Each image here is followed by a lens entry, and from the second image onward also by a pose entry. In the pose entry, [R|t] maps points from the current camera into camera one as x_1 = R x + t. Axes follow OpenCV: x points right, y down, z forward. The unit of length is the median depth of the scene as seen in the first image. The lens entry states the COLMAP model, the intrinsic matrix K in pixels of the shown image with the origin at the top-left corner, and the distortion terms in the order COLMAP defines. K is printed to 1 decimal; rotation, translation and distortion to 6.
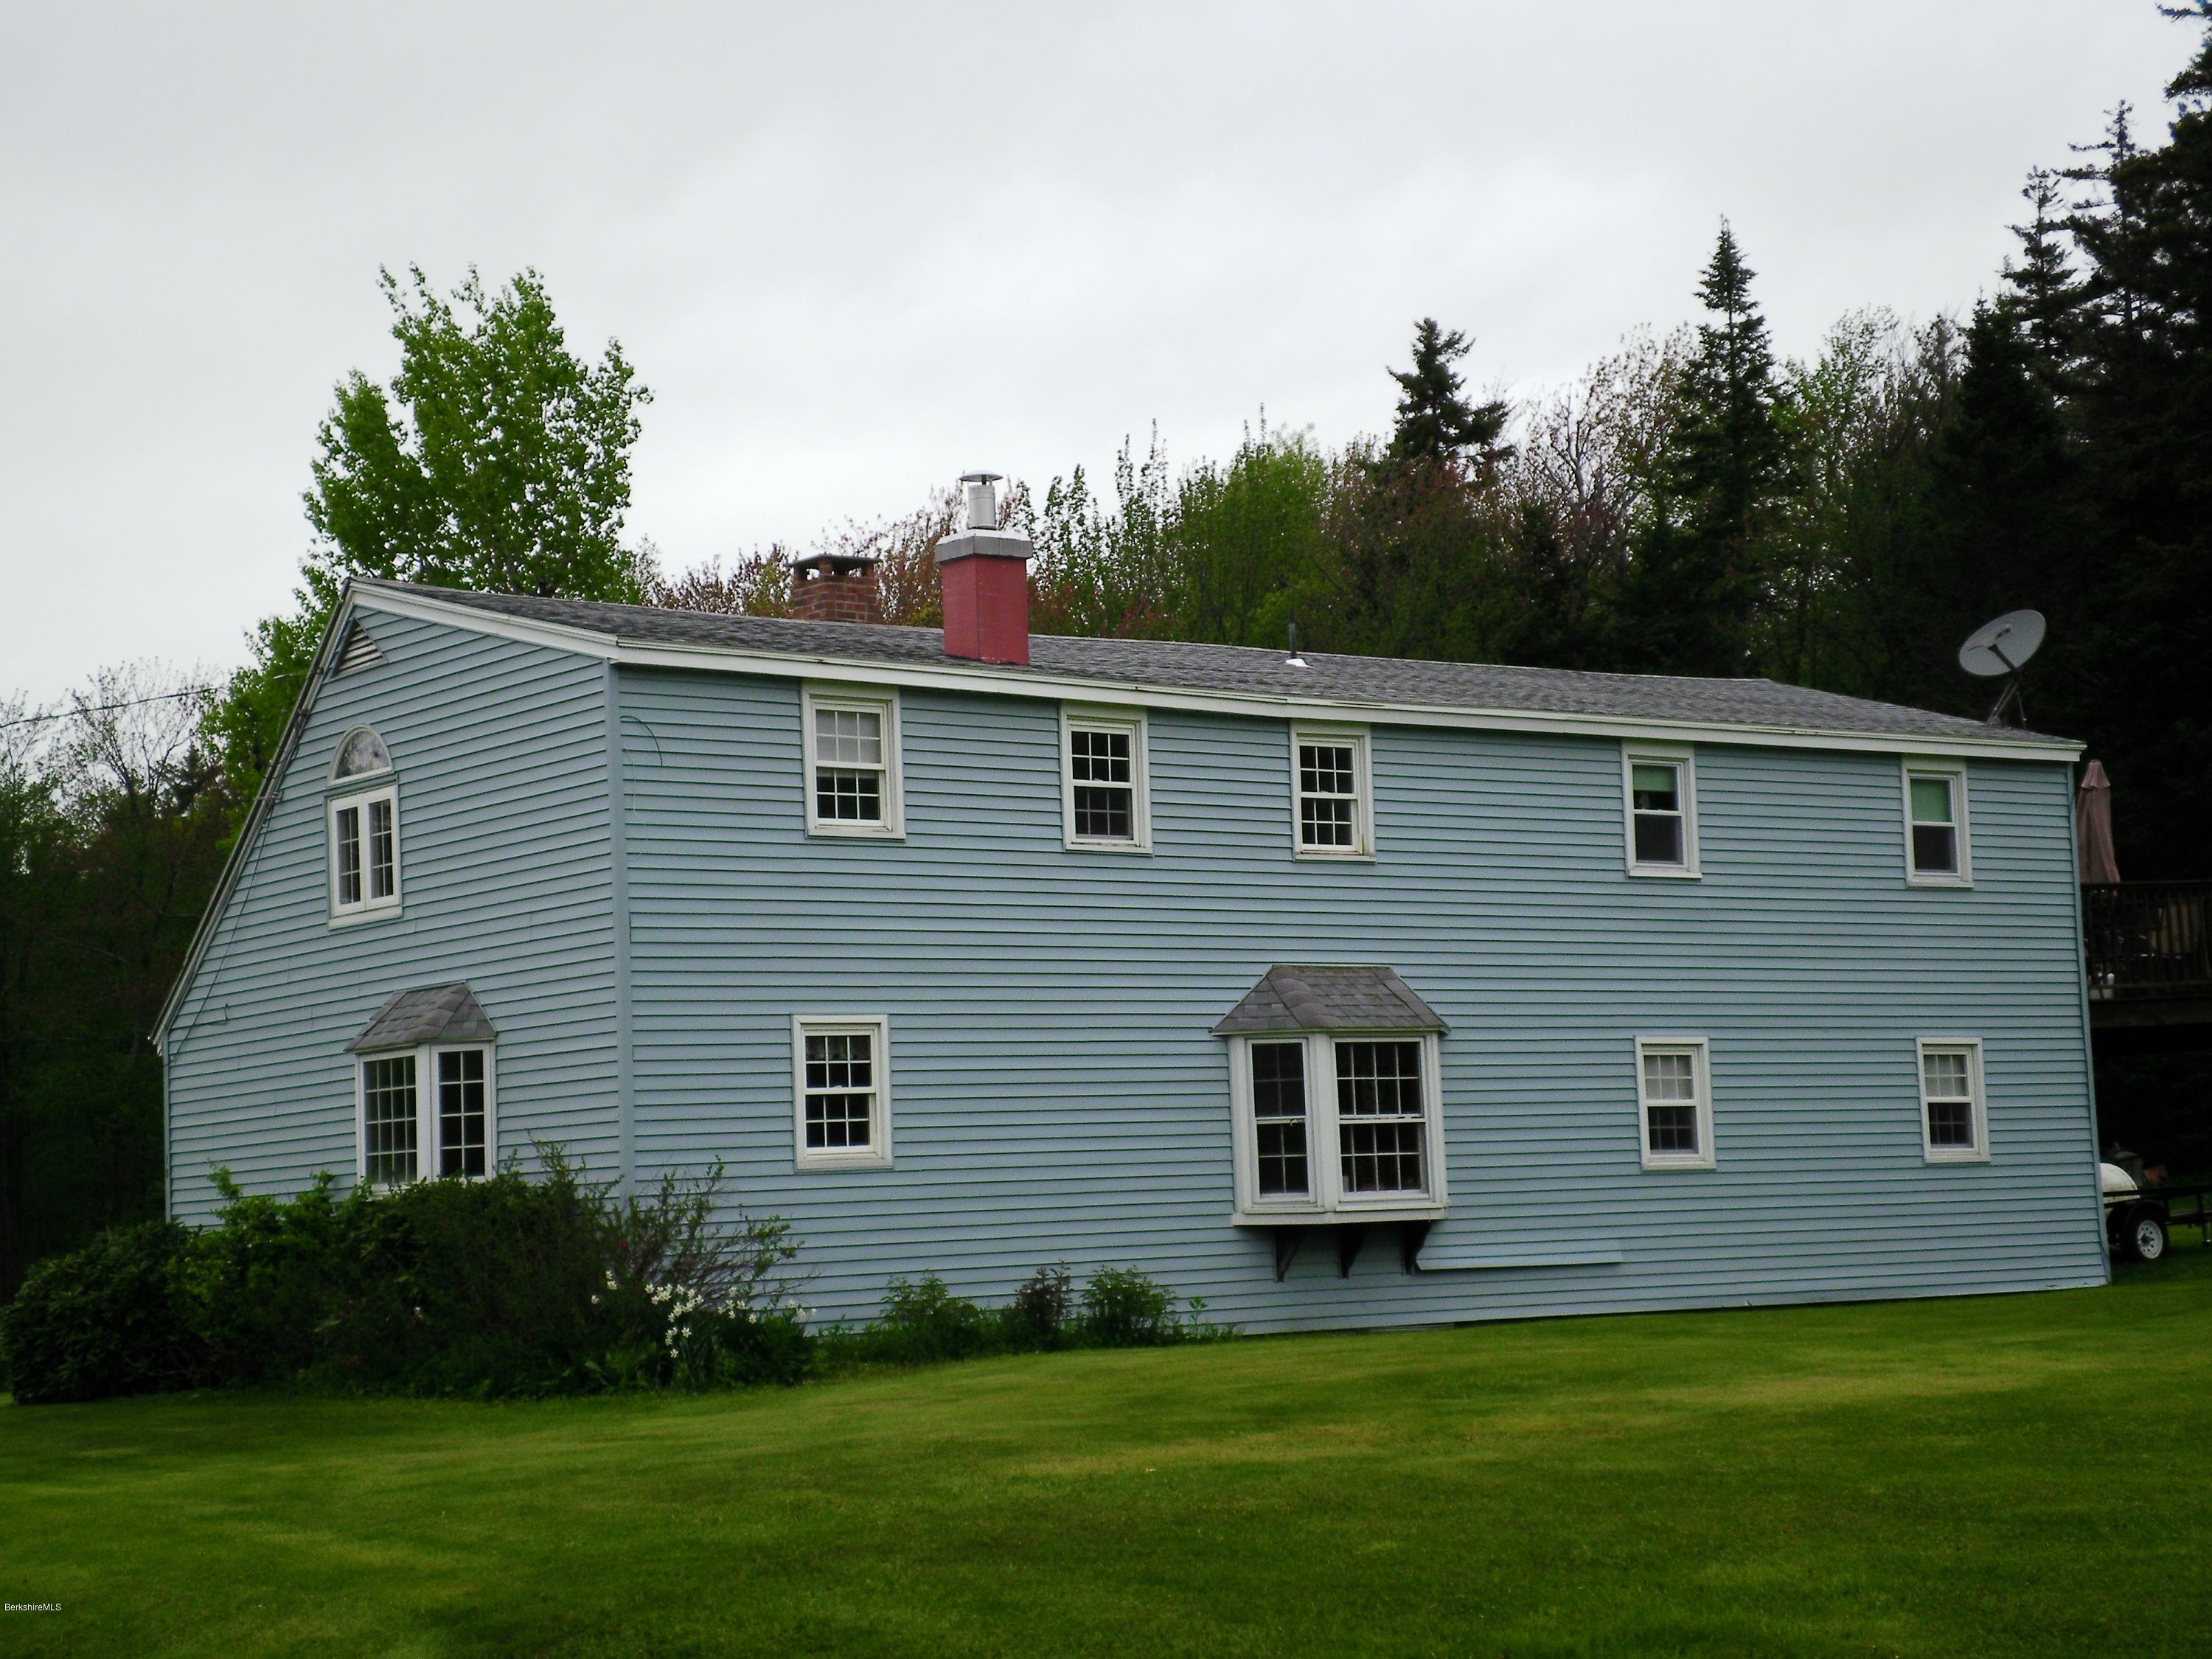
lens RADIAL K [[3637.6, 0, 1106.0], [0, 3637.6, 829.5], [0, 0, 1]] dist [0.719193, -4.405015]
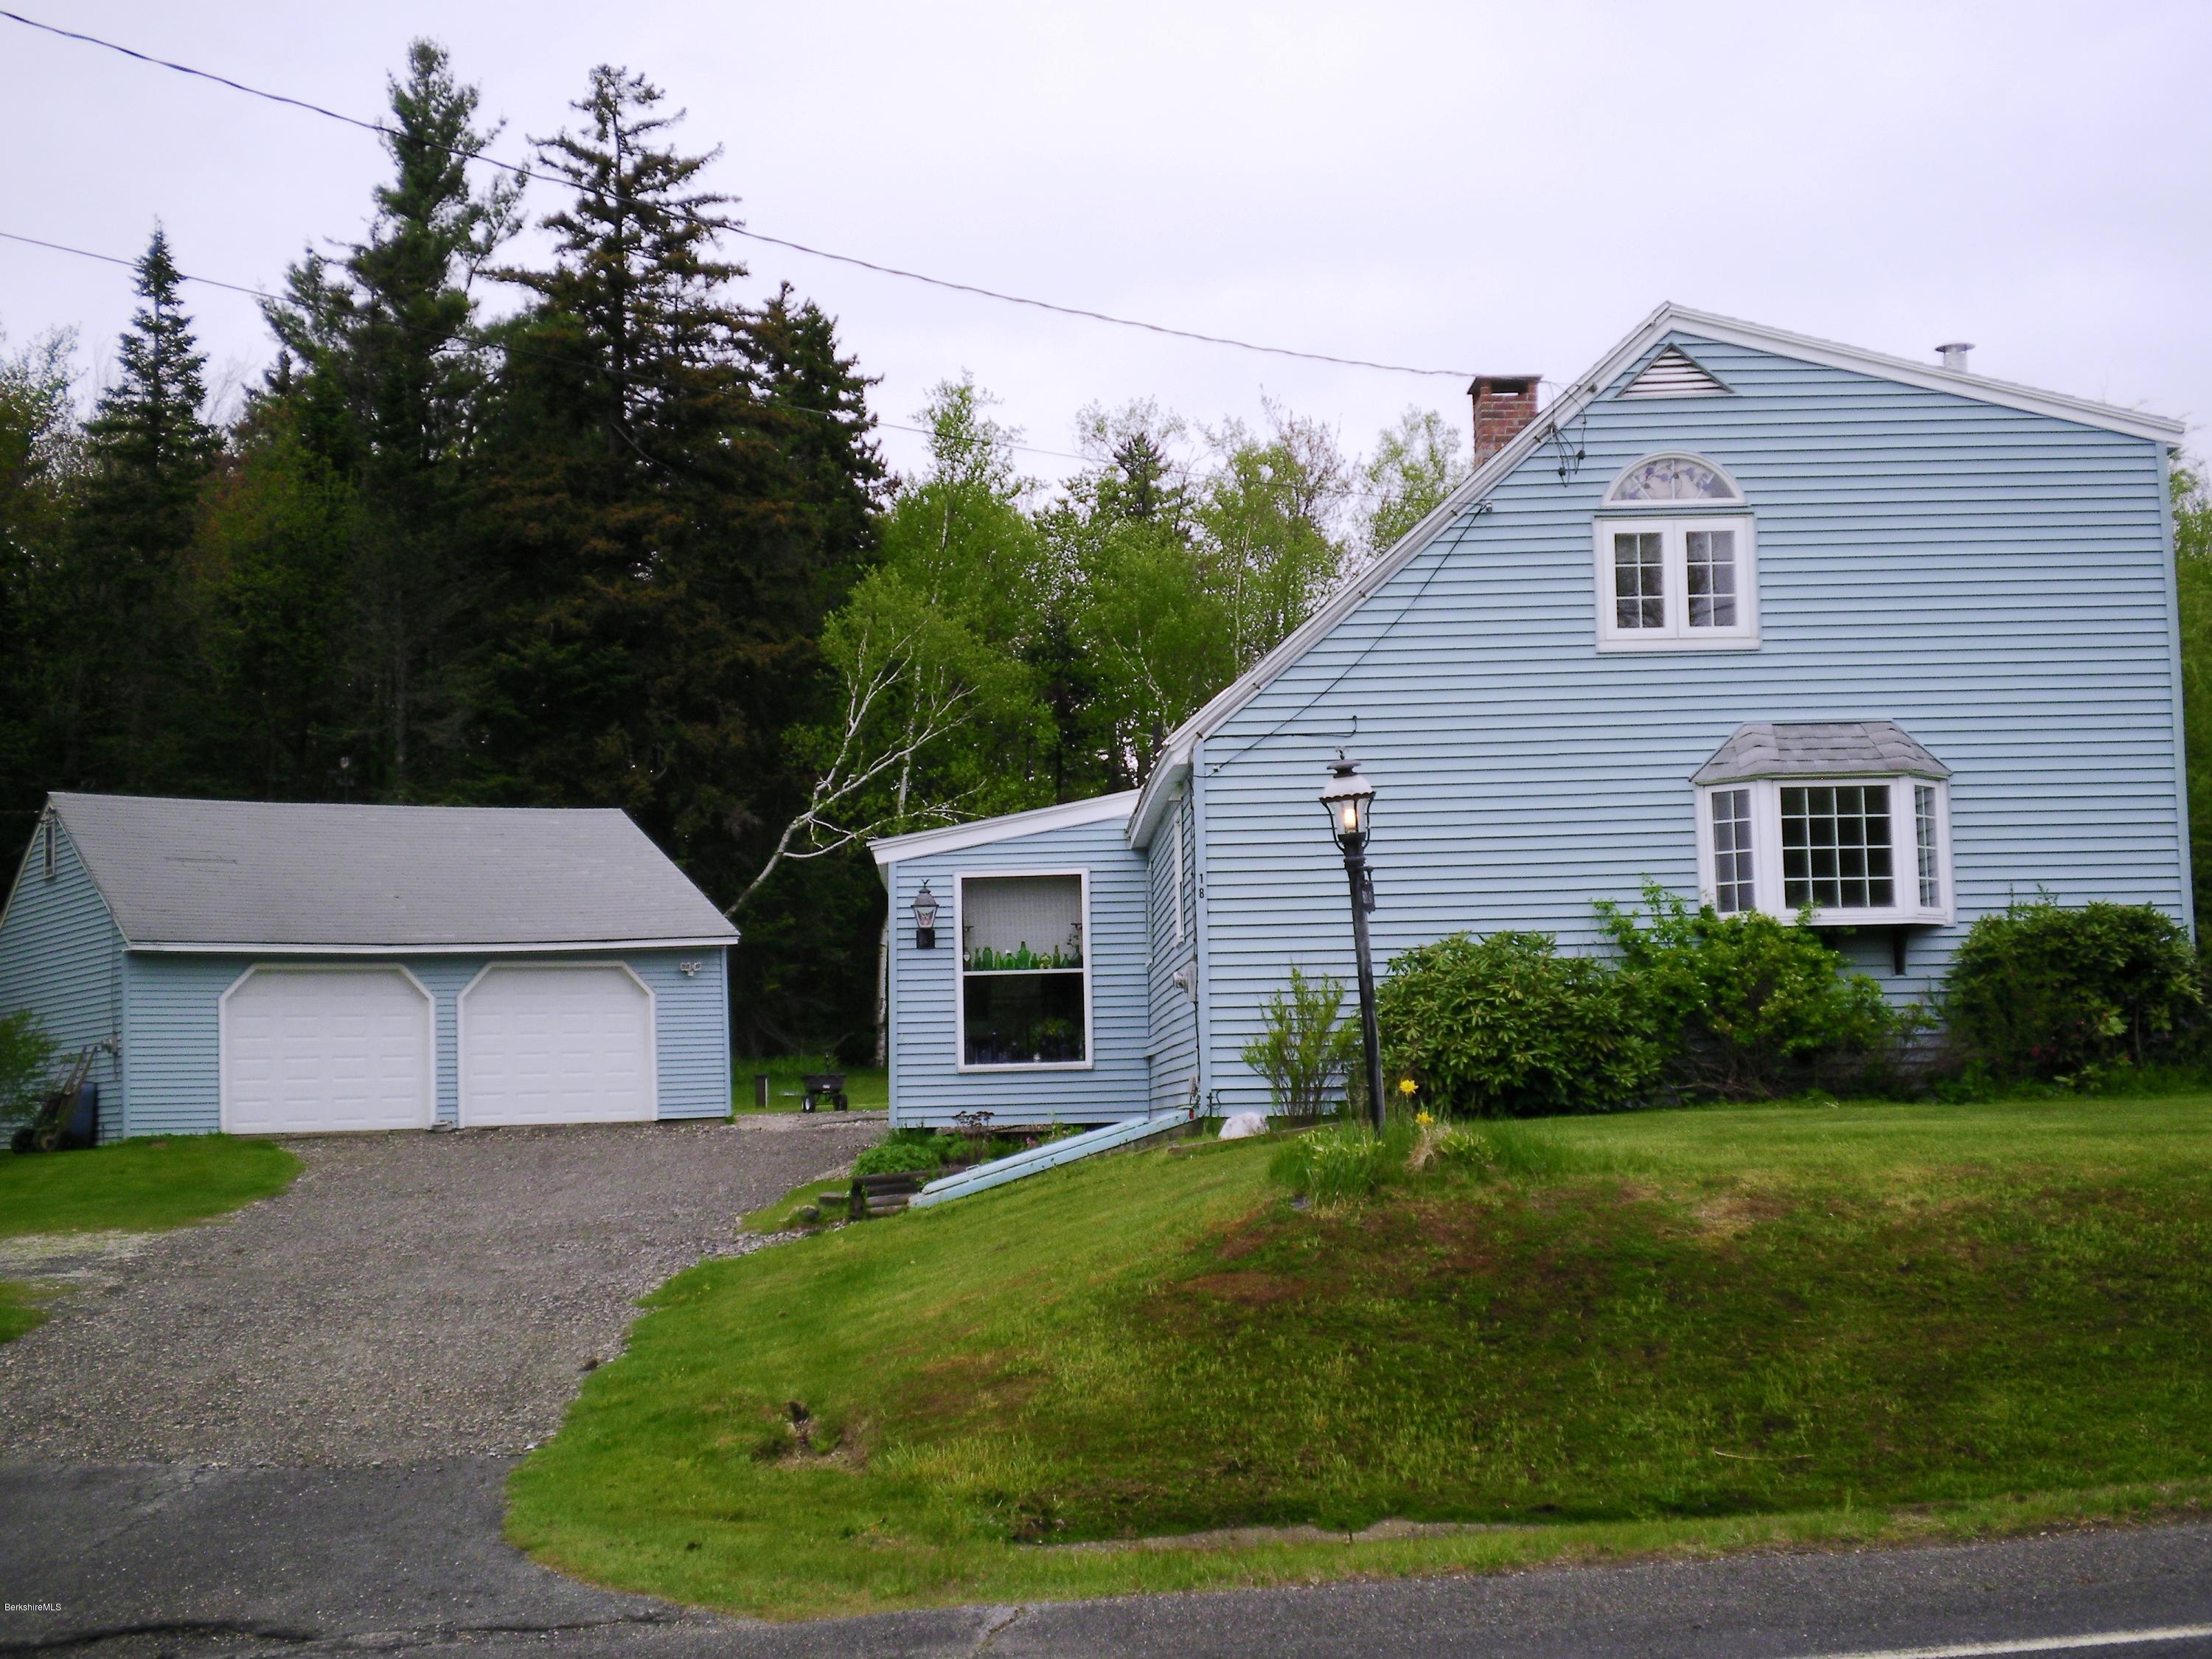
lens RADIAL K [[2927.3, 0, 1106.0], [0, 2927.3, 829.5], [0, 0, 1]] dist [0.198156, -0.676945]
pose [[0.581093, 0.106081, 0.806894, -0.905317], [-0.080873, 0.994088, -0.072450, 0.140007], [-0.809809, -0.023155, 0.586236, 0.657709]]
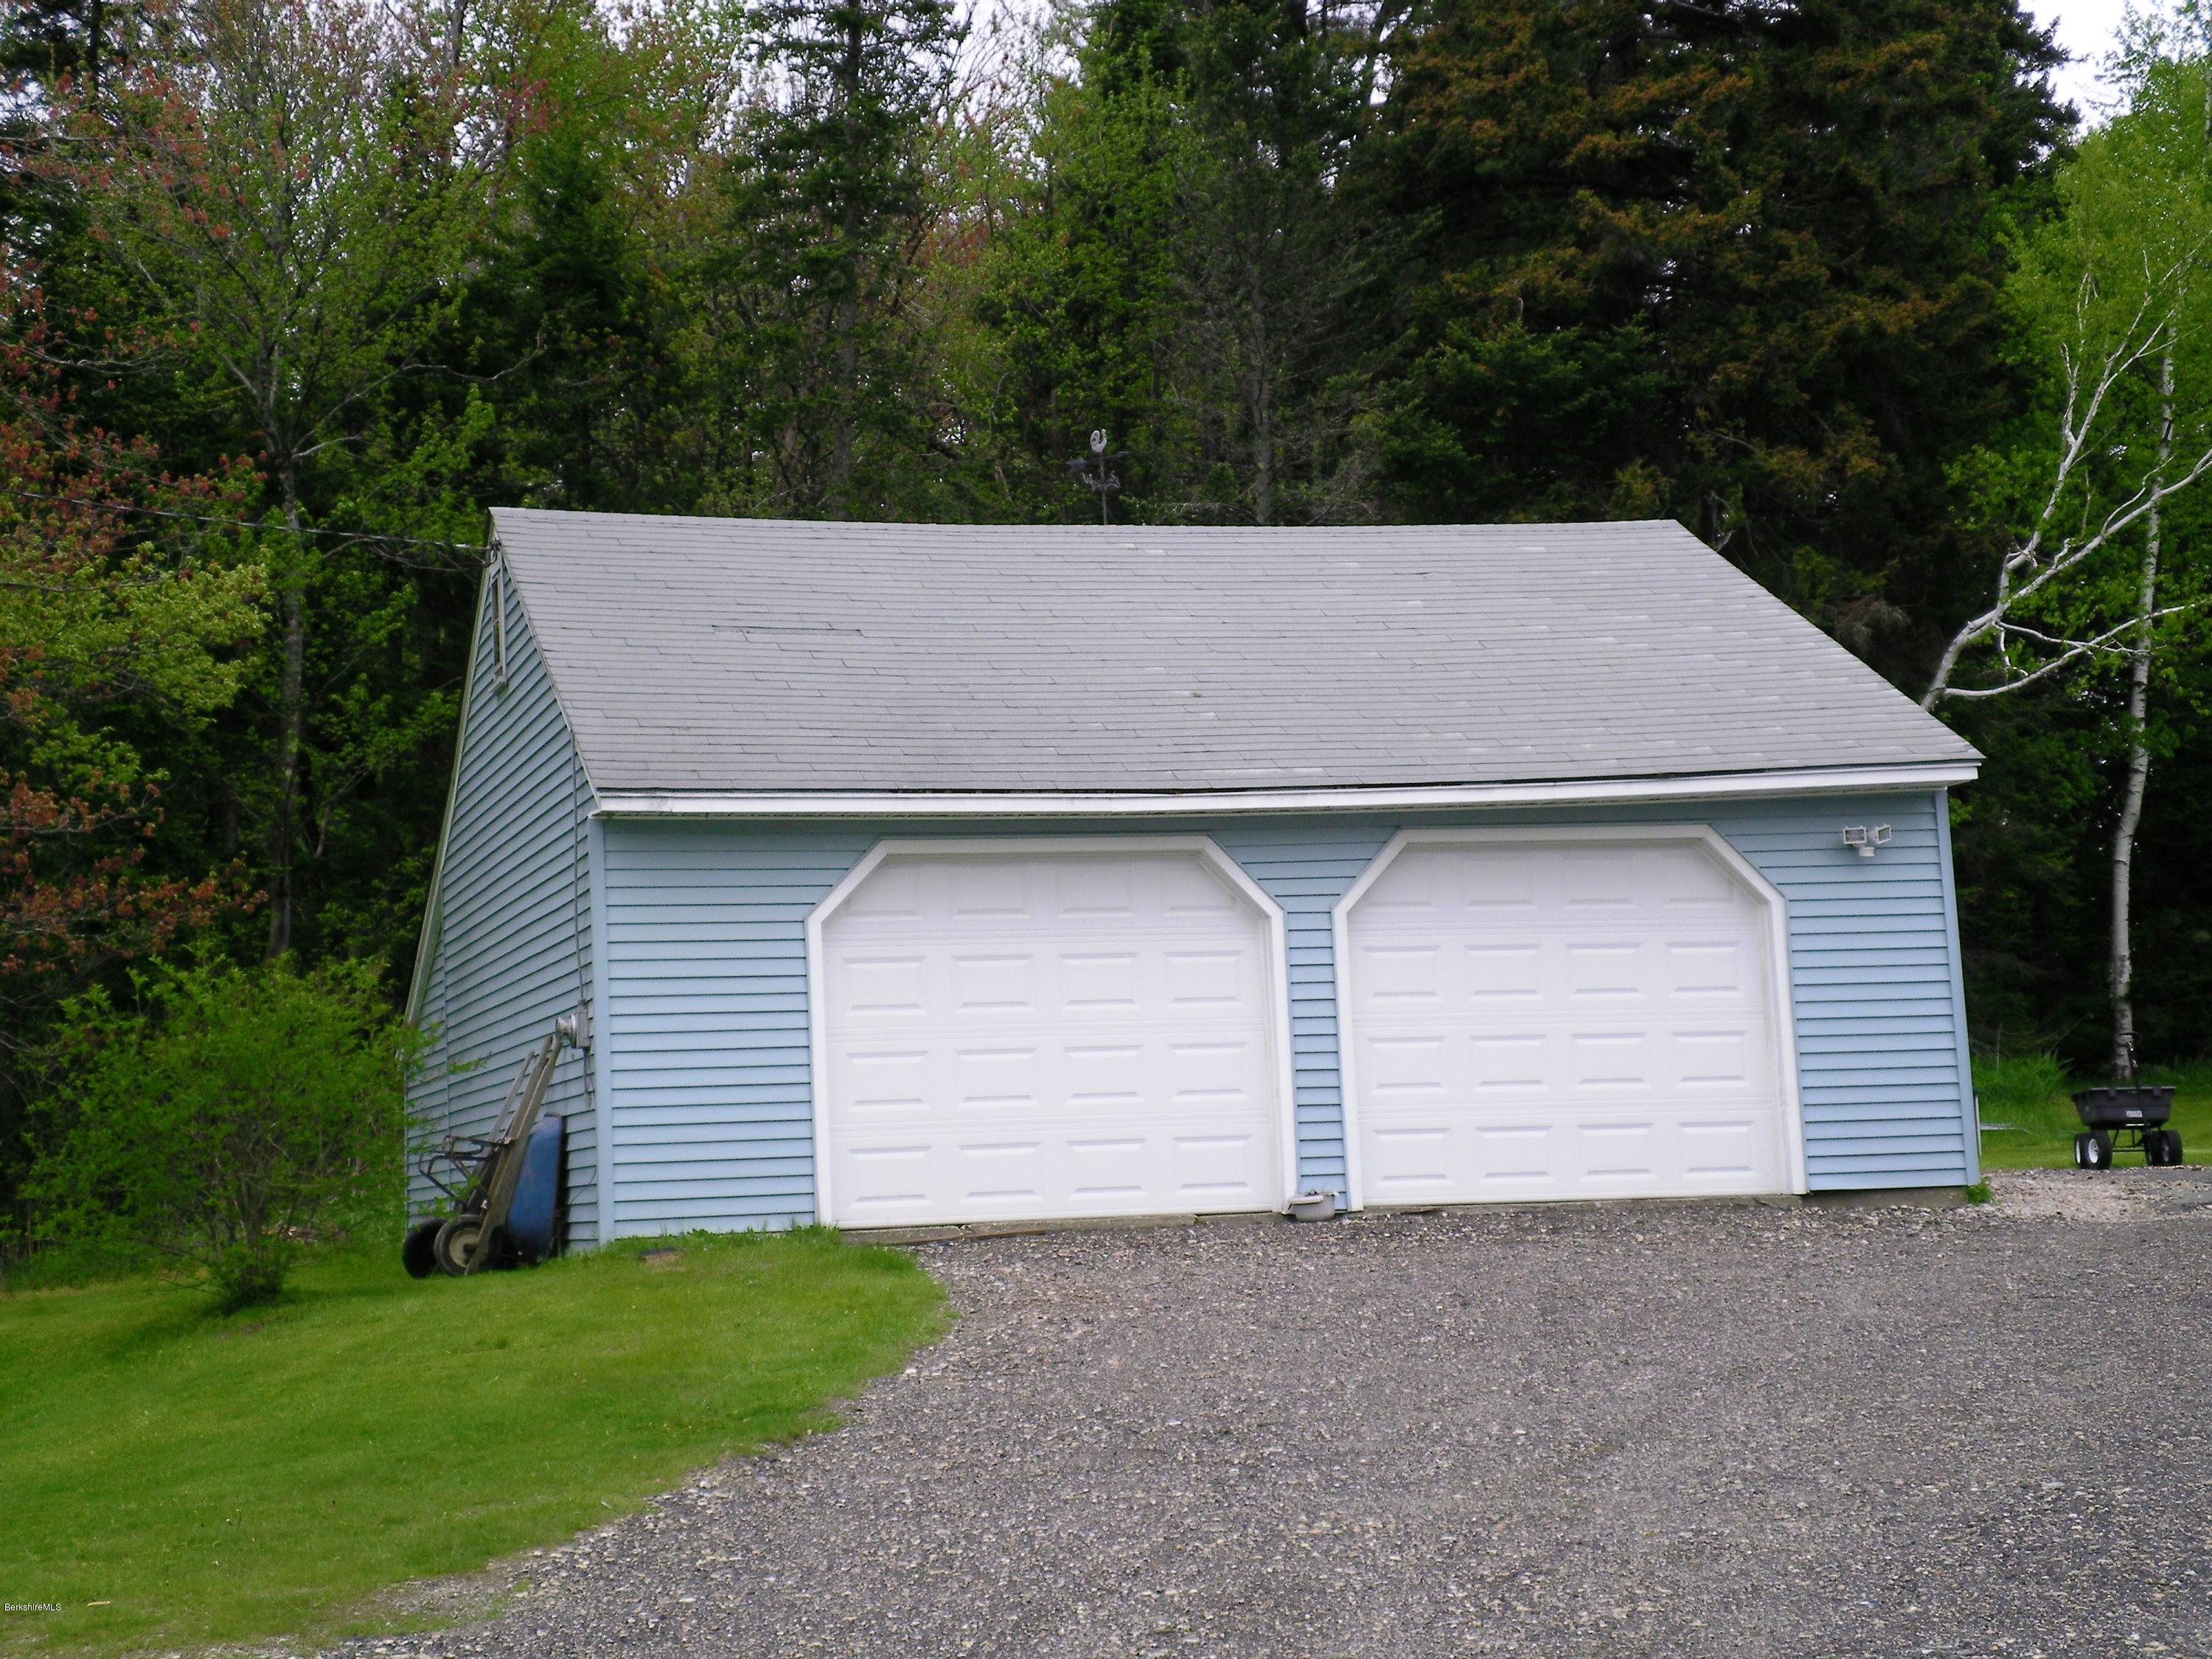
lens RADIAL K [[3637.6, 0, 1106.0], [0, 3637.6, 829.5], [0, 0, 1]] dist [0.719193, -4.405015]
pose [[0.795573, 0.072646, 0.601487, -0.441990], [-0.060169, 0.997351, -0.040873, 0.159602], [-0.602863, -0.003674, 0.797837, 1.147589]]
